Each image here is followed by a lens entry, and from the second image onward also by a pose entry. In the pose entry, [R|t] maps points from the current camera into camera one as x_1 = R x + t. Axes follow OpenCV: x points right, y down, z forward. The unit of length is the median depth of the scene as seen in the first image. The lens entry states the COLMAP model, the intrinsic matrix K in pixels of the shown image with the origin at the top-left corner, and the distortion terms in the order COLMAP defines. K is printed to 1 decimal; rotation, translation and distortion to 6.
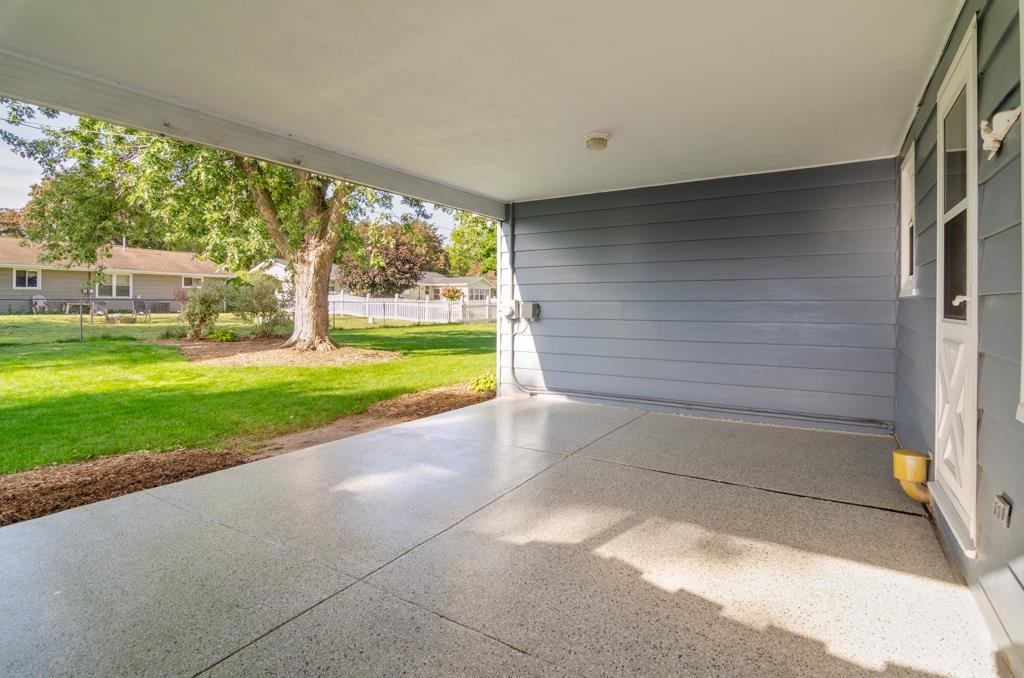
lens RADIAL K [[506.1, 0, 507.1], [0, 506.1, 313.0], [0, 0, 1]] dist [-0.002451, -0.000513]
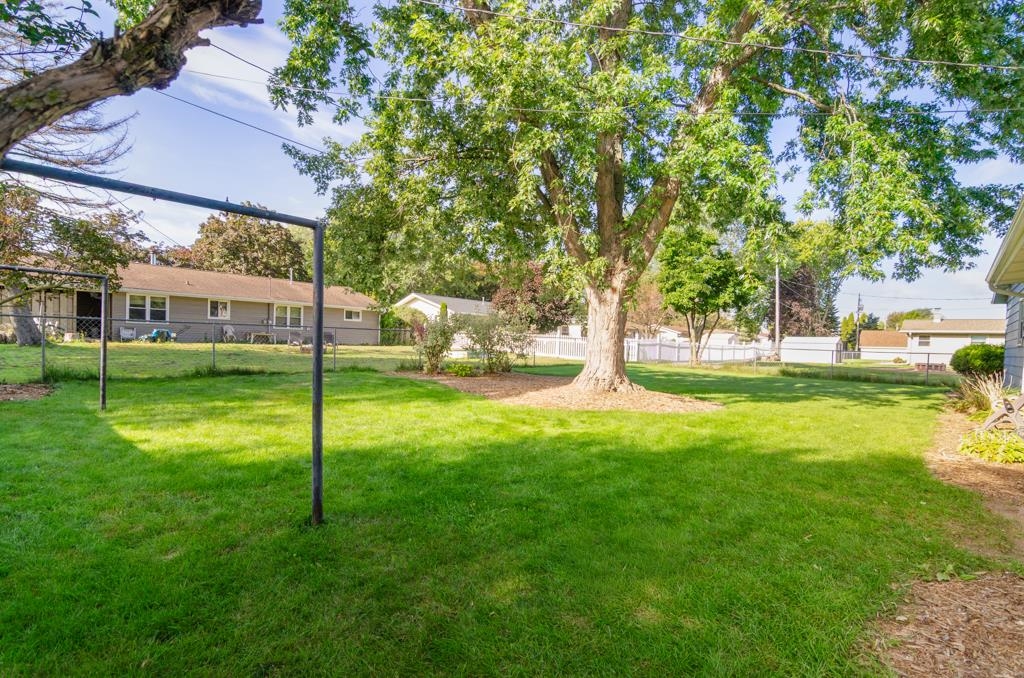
lens RADIAL K [[496.3, 0, 513.9], [0, 496.3, 360.3], [0, 0, 1]] dist [0.001395, 0.000087]
pose [[0.989155, 0.027494, -0.144280, -0.303651], [-0.025032, 0.999509, 0.018851, 0.006530], [0.144727, -0.015035, 0.989357, 0.101288]]
